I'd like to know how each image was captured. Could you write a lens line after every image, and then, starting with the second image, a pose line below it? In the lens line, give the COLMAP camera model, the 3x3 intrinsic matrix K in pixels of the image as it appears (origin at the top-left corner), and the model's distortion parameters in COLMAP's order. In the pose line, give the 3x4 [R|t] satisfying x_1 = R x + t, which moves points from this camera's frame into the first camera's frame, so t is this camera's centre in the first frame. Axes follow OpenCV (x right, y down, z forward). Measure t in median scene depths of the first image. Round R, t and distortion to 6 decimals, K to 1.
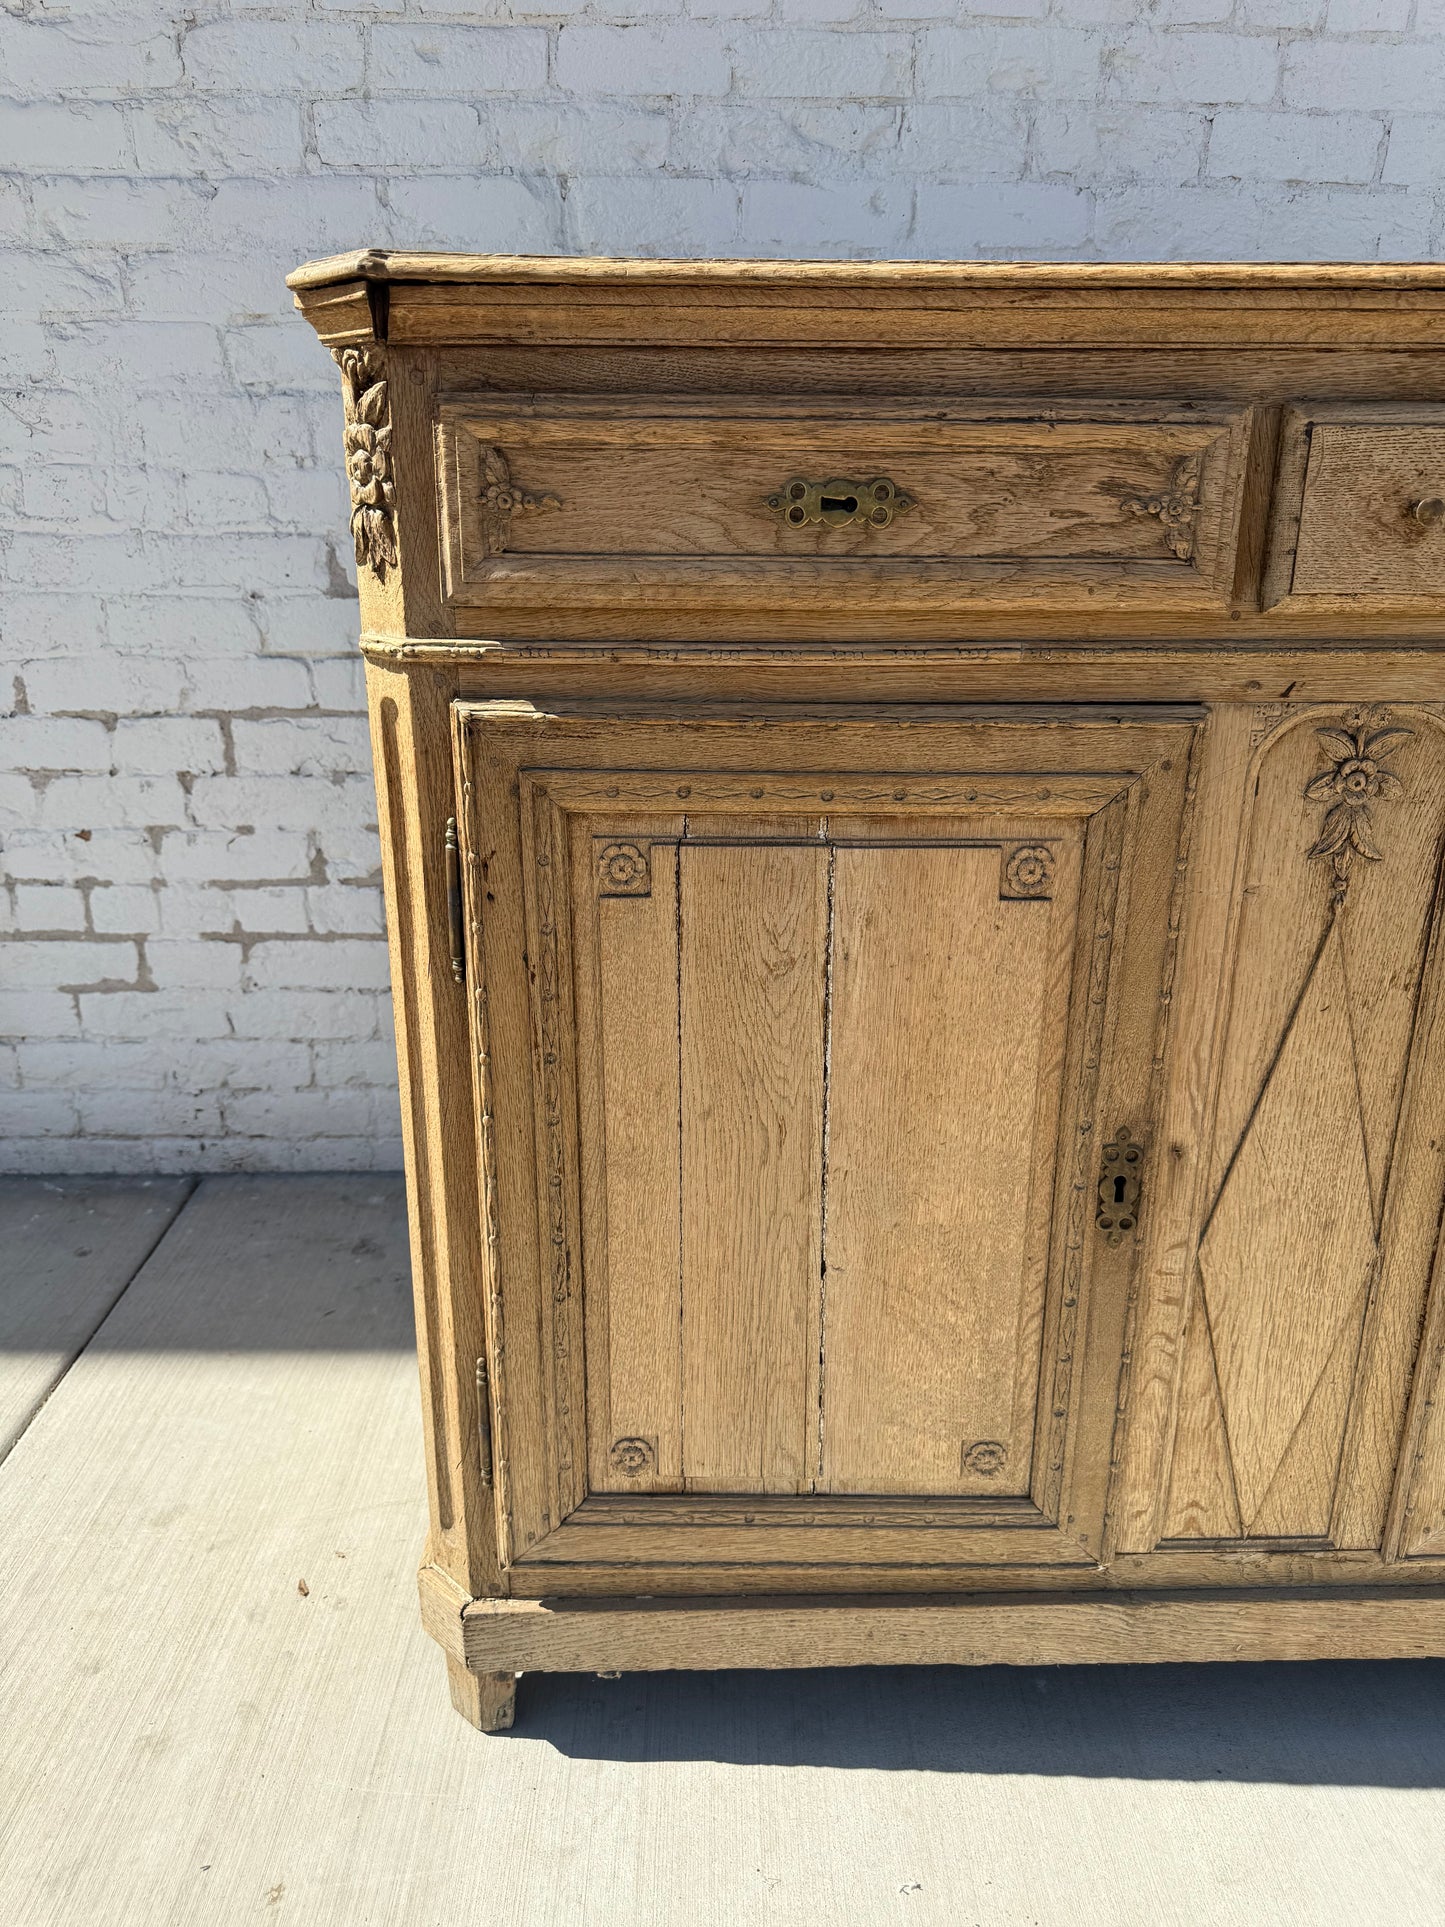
lens RADIAL K [[1383.3, 0, 715.5], [0, 1383.3, 972.8], [0, 0, 1]] dist [0.019495, -0.028748]
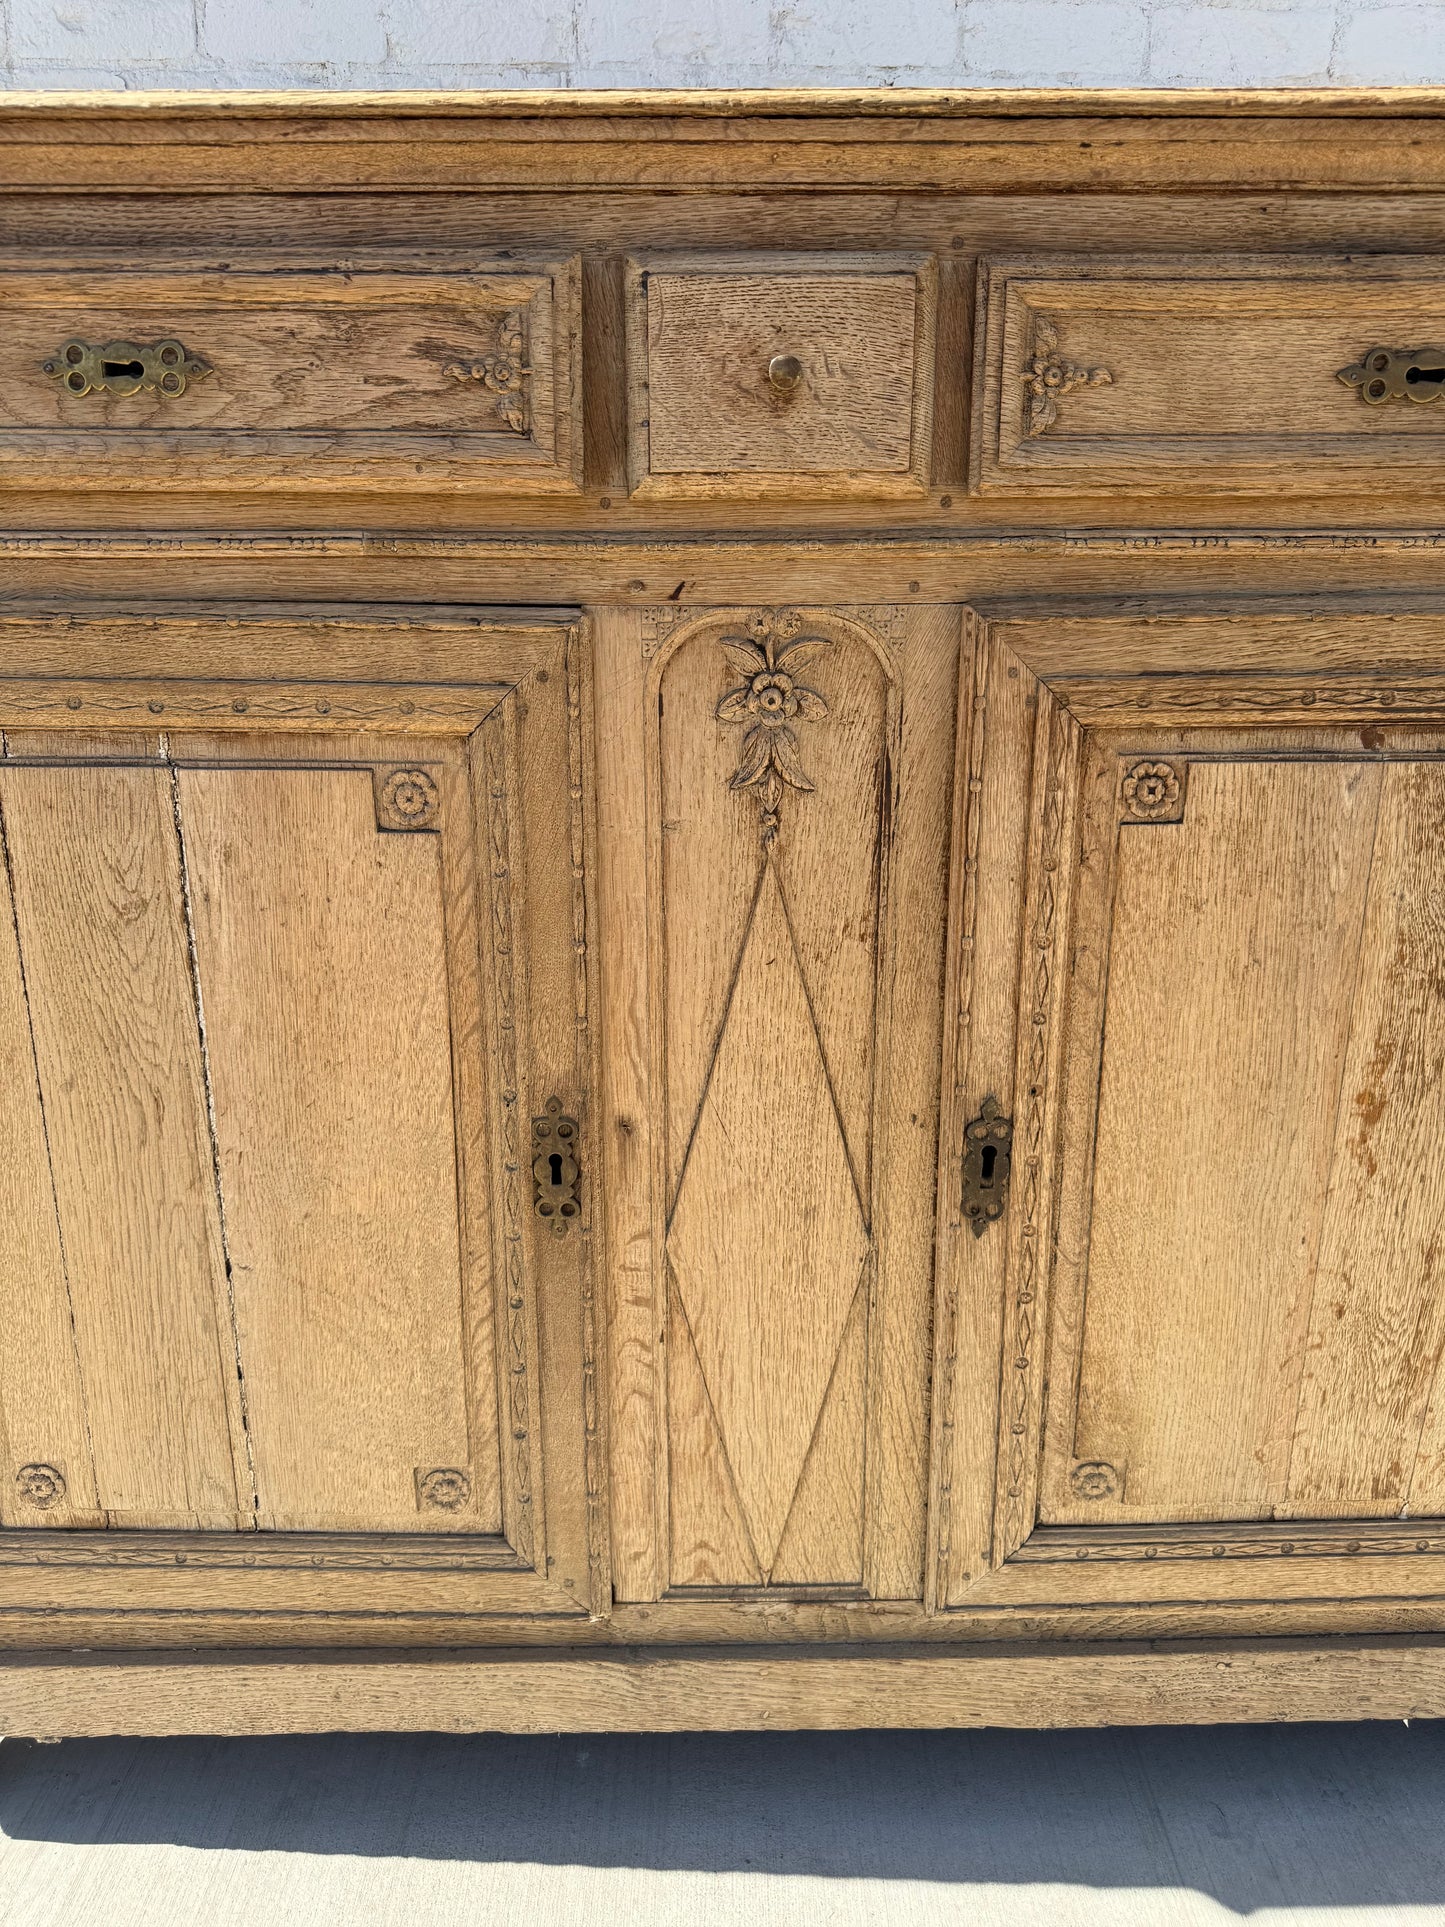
lens RADIAL K [[1383.3, 0, 711.5], [0, 1383.3, 968.2], [0, 0, 1]] dist [0.019495, -0.028748]
pose [[0.999941, -0.000022, -0.010885, 0.372288], [-0.000554, 0.998599, -0.052908, 0.069488], [0.010871, 0.052911, 0.998540, 0.113193]]
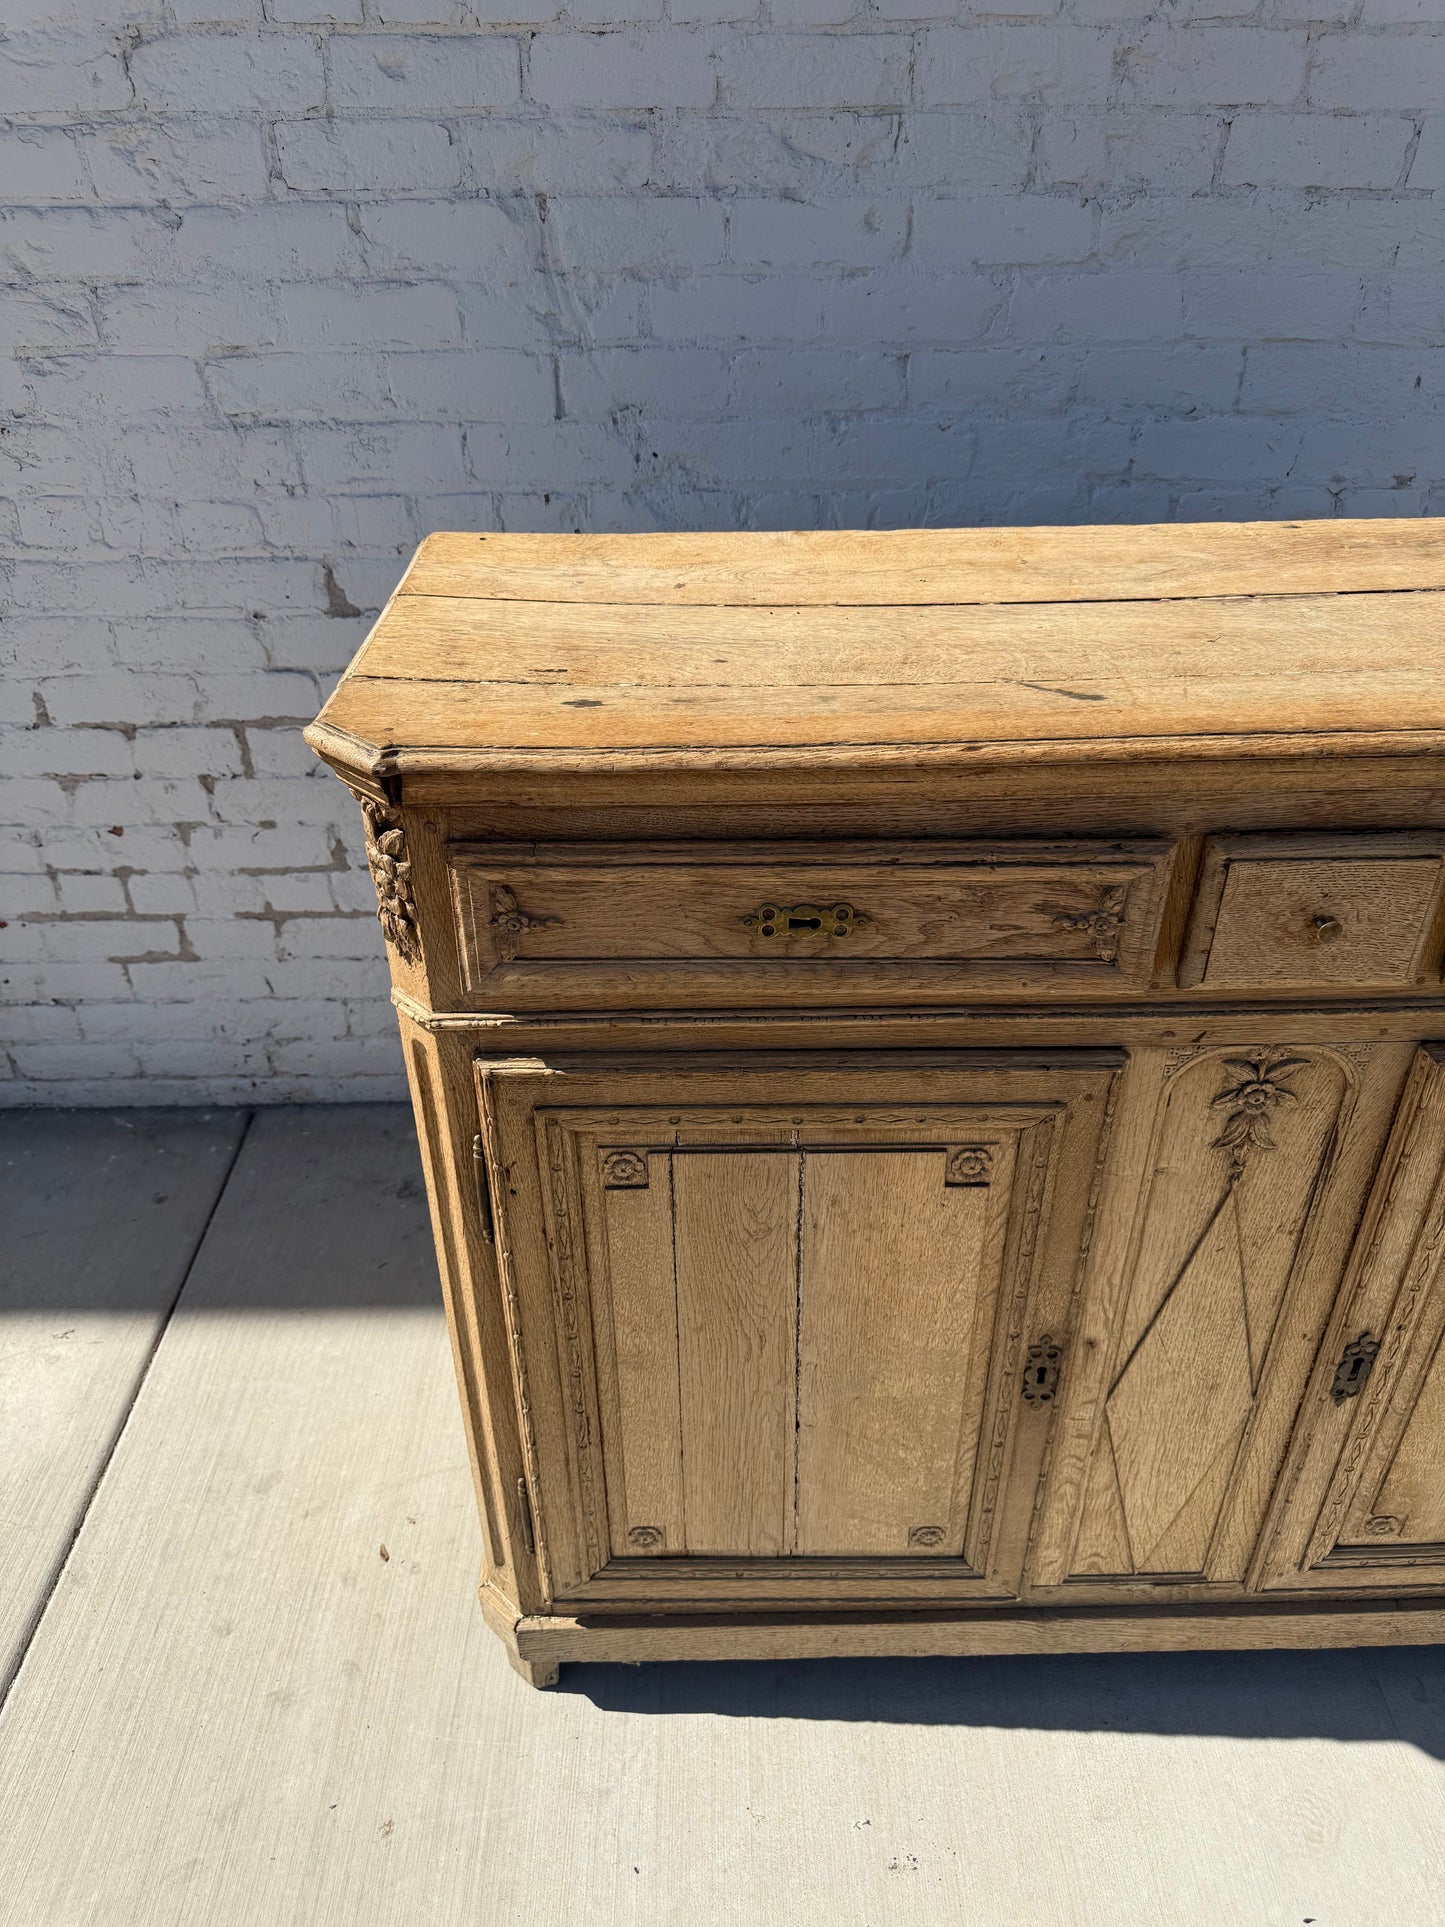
lens RADIAL K [[1383.3, 0, 709.8], [0, 1383.3, 966.3], [0, 0, 1]] dist [0.019495, -0.028748]
pose [[0.999849, -0.010197, -0.014080, 0.021129], [0.013413, 0.967723, 0.251661, -0.464095], [0.011059, -0.251812, 0.967713, -0.082221]]
